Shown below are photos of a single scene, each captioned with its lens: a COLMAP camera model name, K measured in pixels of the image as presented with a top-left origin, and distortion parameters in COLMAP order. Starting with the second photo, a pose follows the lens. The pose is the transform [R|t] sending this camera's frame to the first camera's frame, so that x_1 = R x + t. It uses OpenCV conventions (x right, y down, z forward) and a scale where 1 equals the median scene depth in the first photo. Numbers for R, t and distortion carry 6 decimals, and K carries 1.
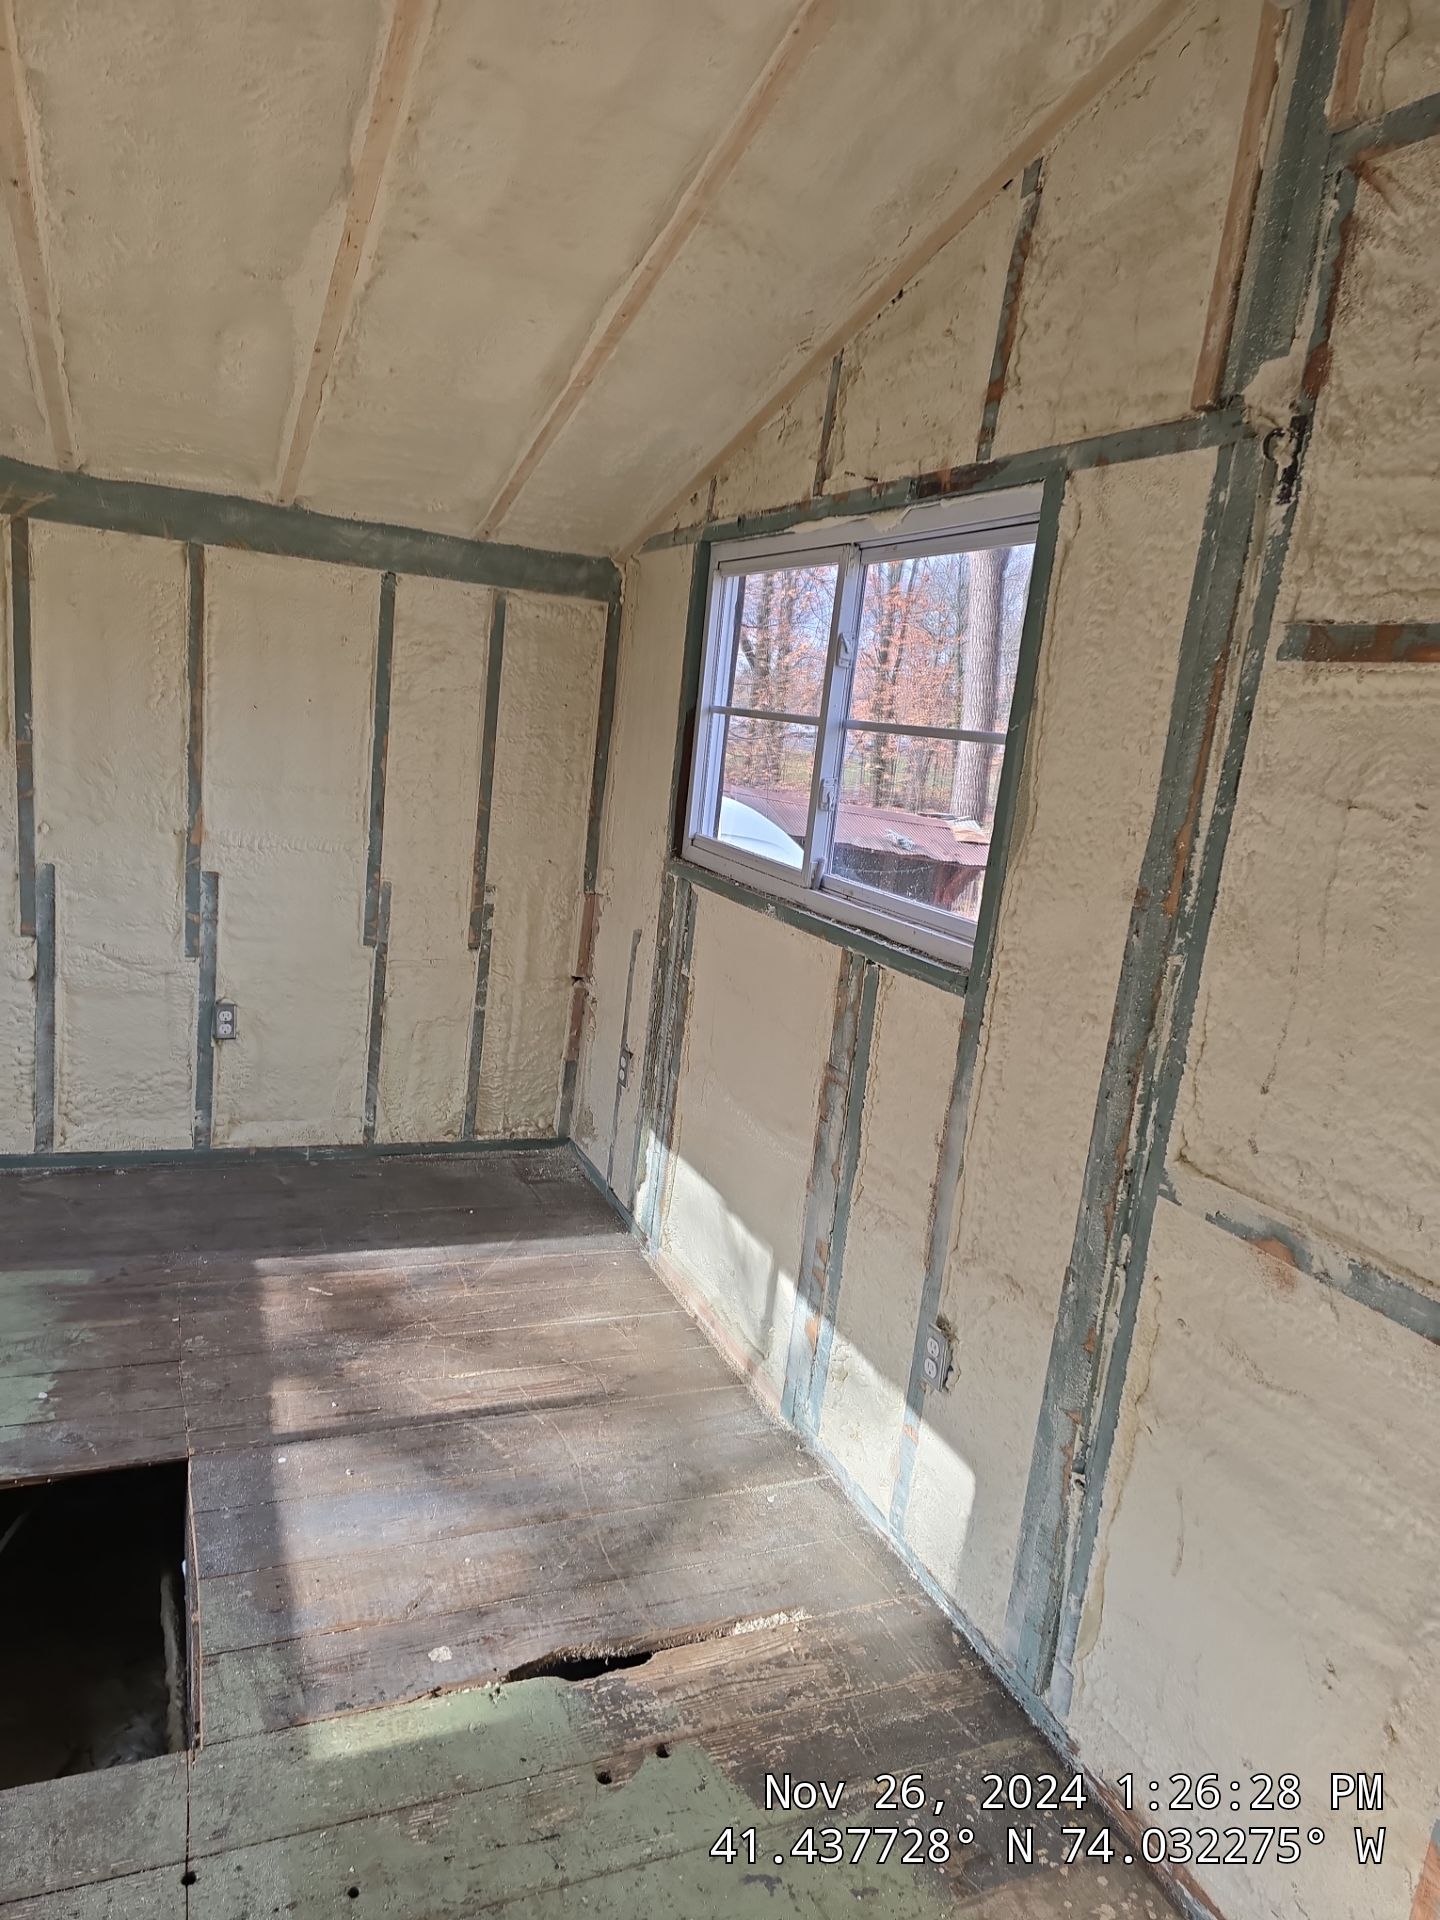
lens RADIAL K [[1280.0, 0, 716.7], [0, 1280.0, 972.3], [0, 0, 1]] dist [0.074045, -0.063064]
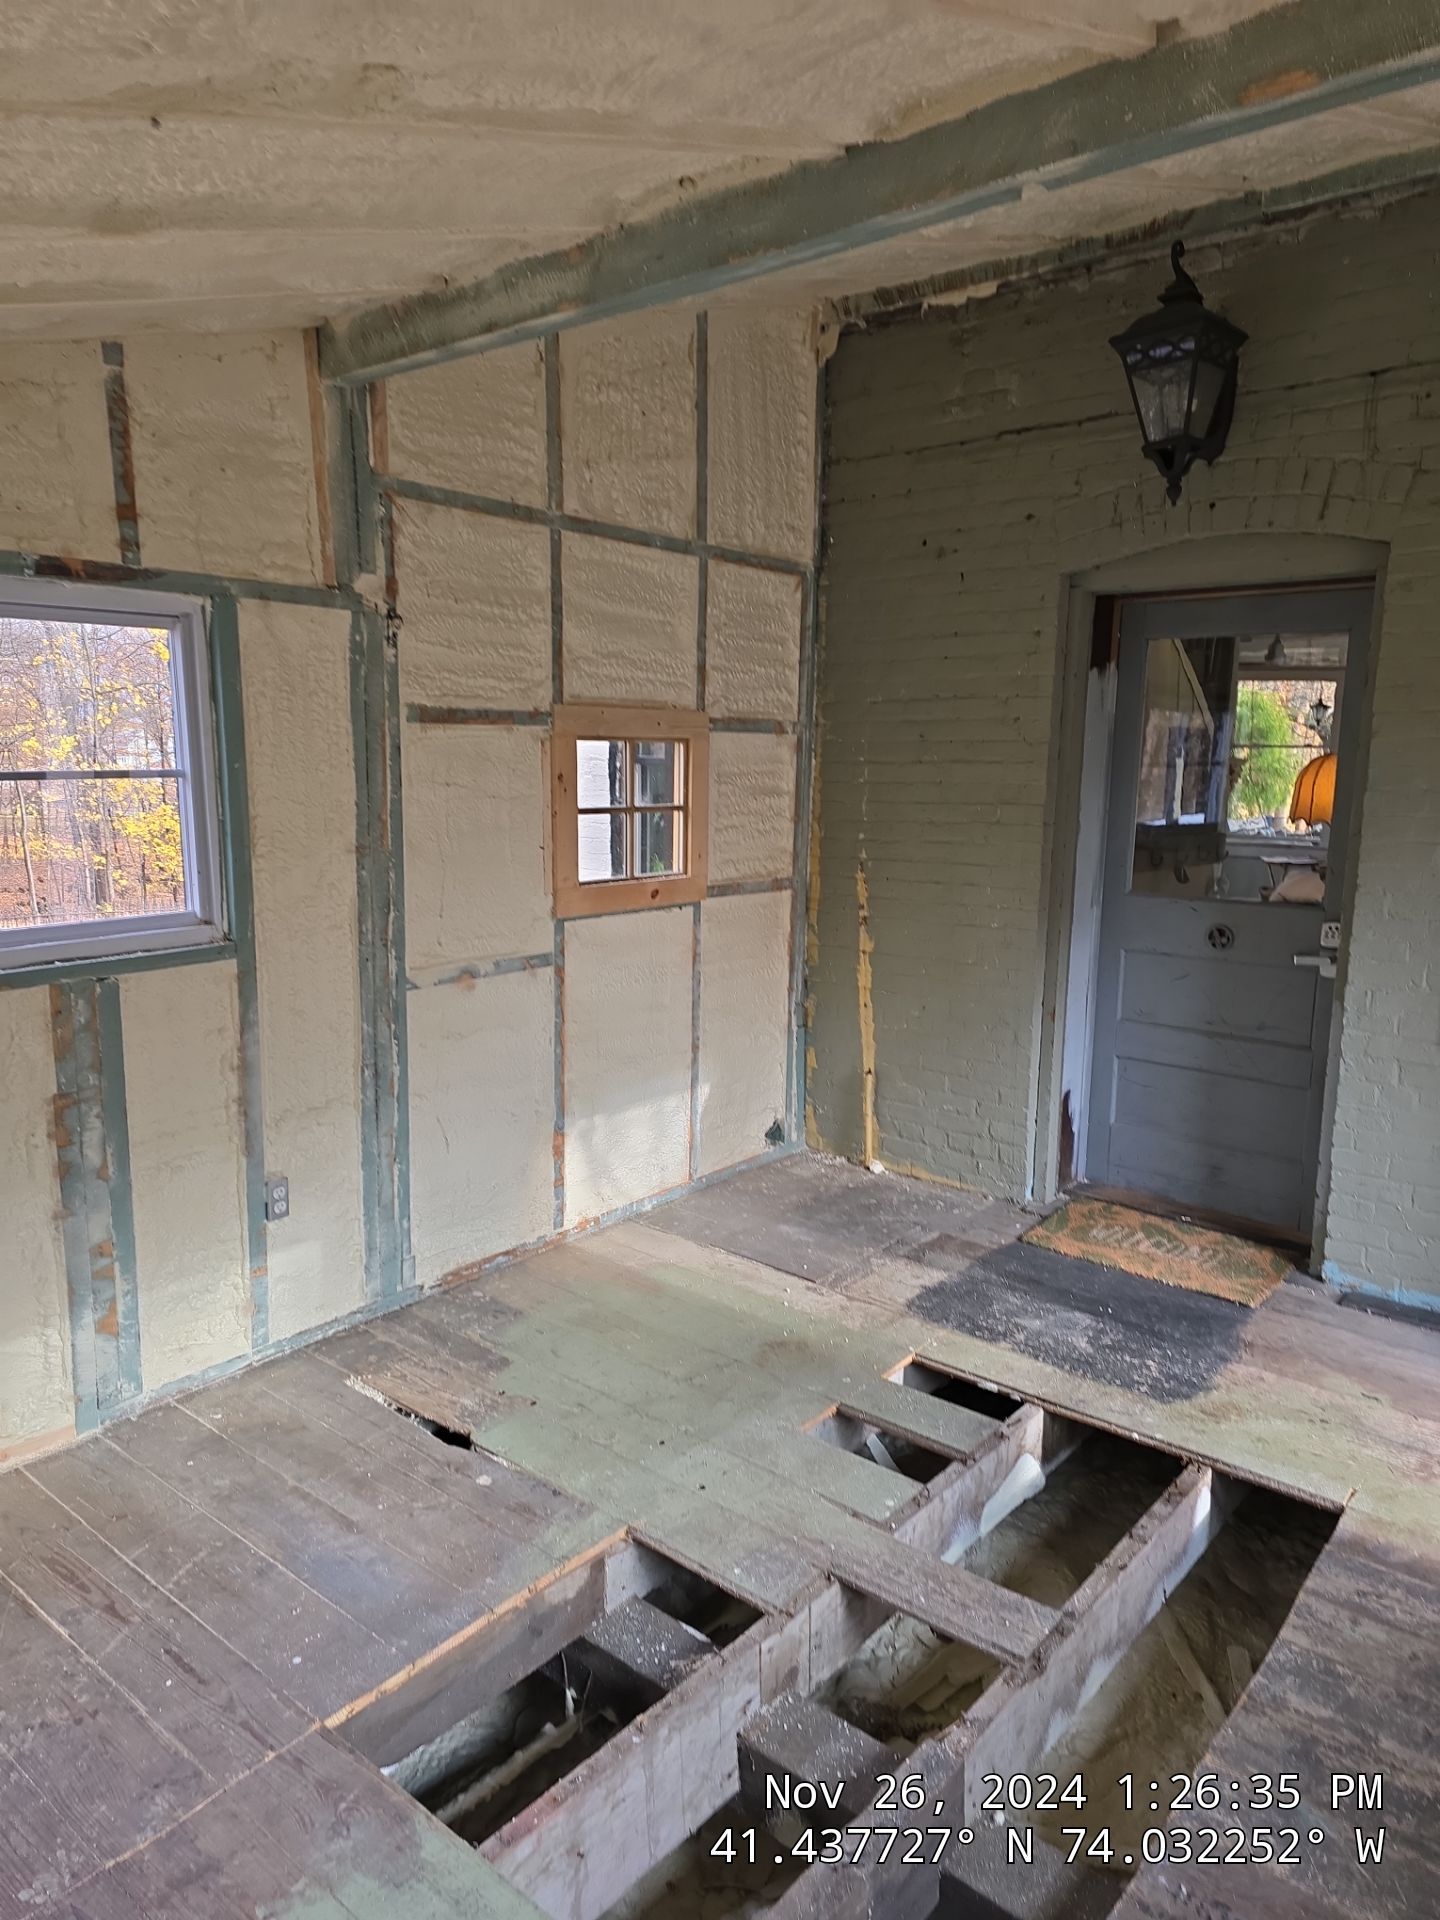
lens RADIAL K [[1275.3, 0, 715.3], [0, 1275.3, 977.6], [0, 0, 1]] dist [0.068991, -0.056770]
pose [[-0.443113, -0.268930, 0.855177, -1.118351], [0.128401, 0.925067, 0.357440, -0.354863], [-0.887223, 0.268192, -0.375379, 0.954298]]
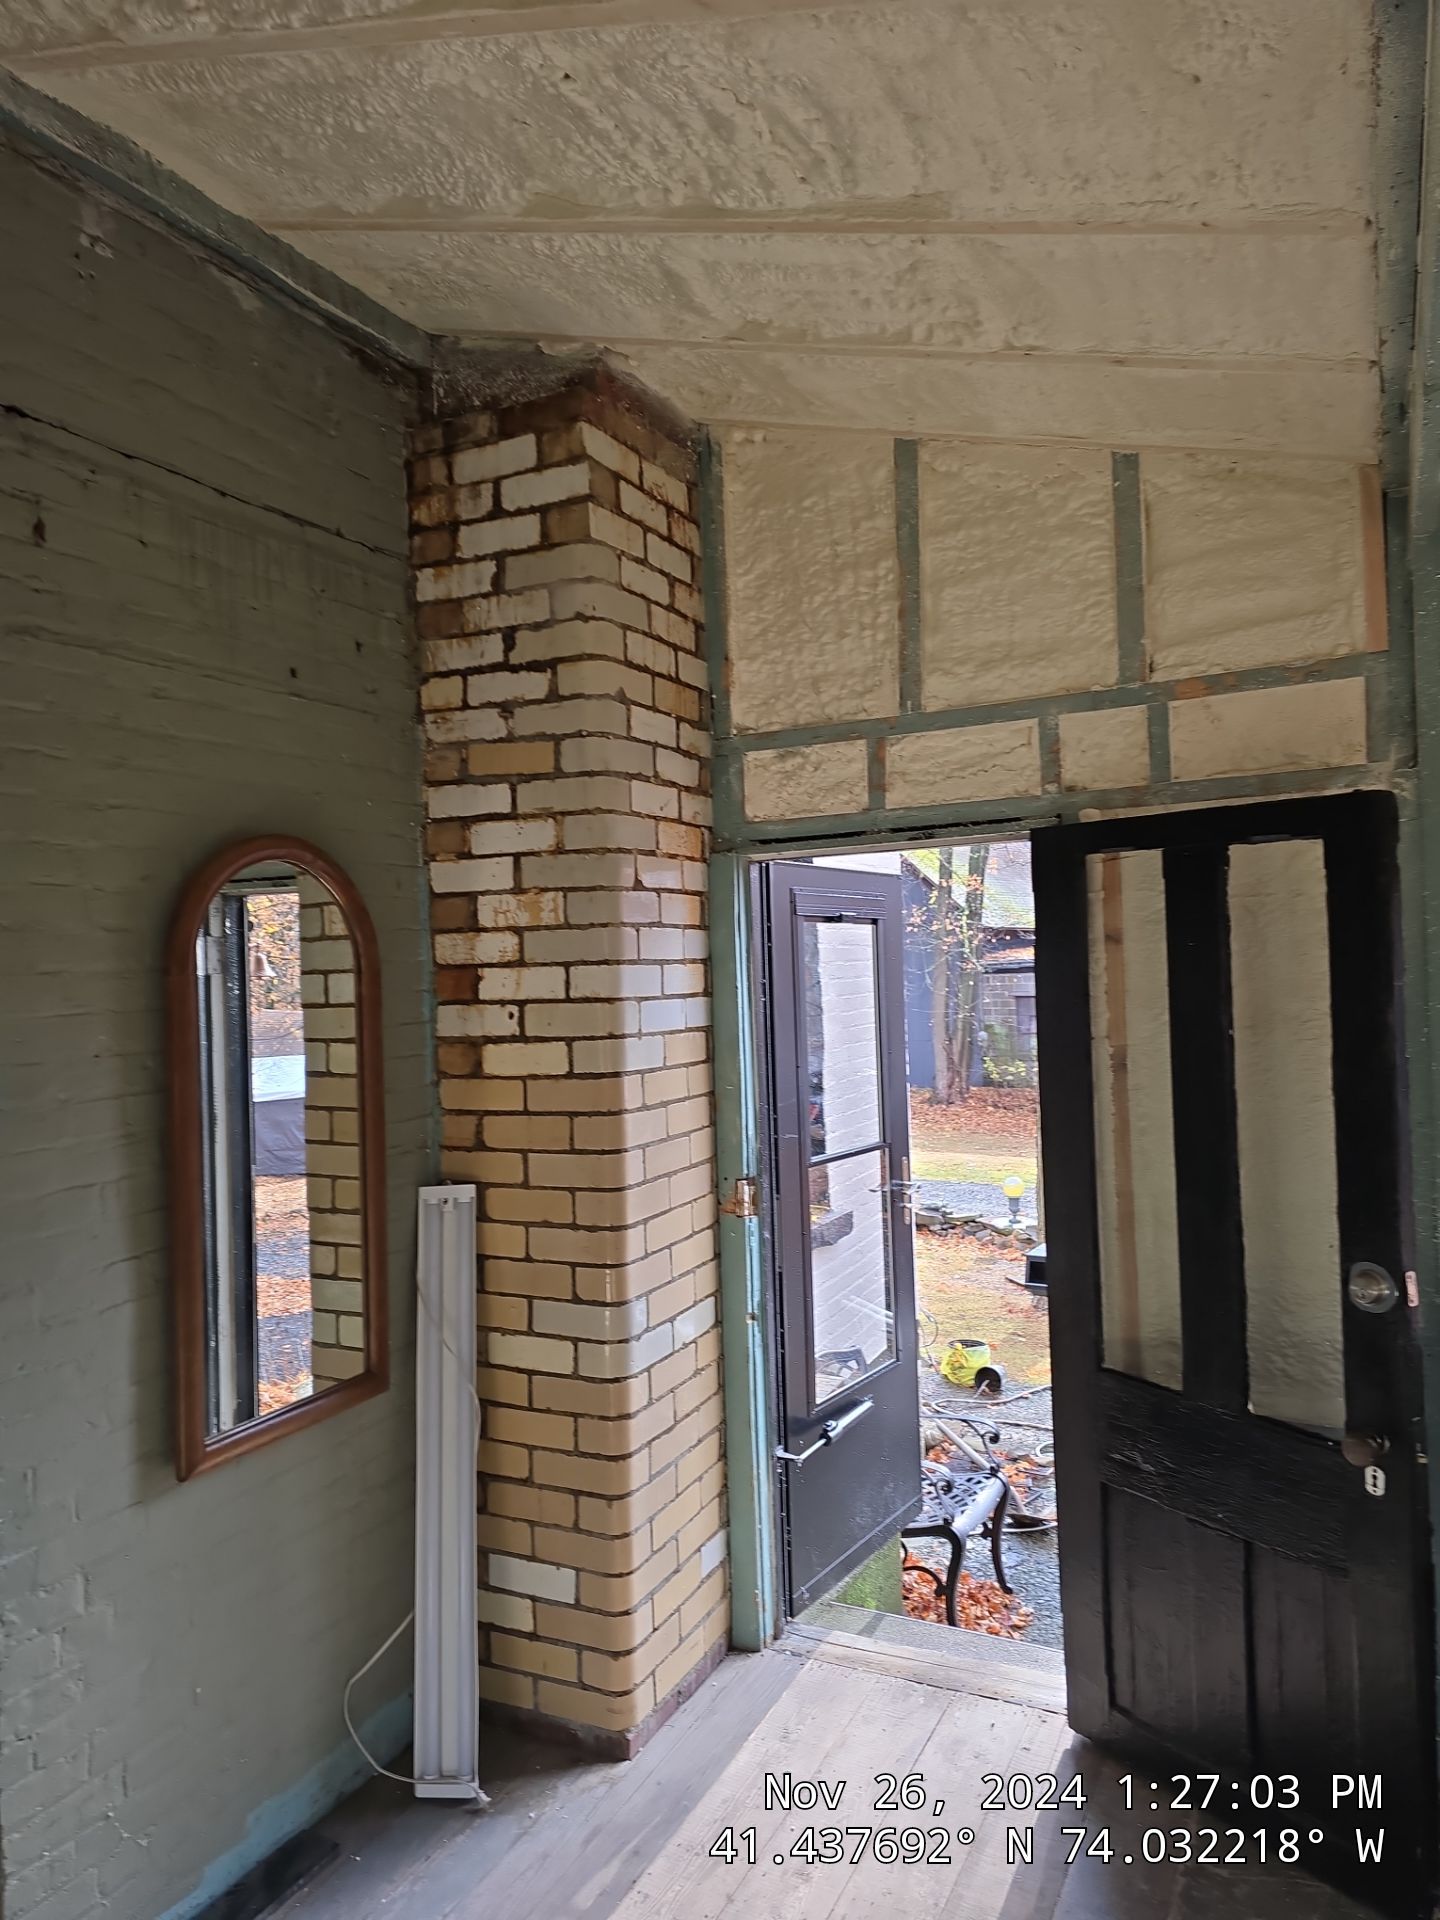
lens RADIAL K [[1275.3, 0, 716.4], [0, 1275.3, 975.2], [0, 0, 1]] dist [0.068991, -0.056770]
pose [[-0.763752, -0.082067, -0.640272, 0.042047], [-0.186271, 0.977711, 0.096877, -0.179448], [0.618050, 0.193254, -0.762015, 0.565175]]
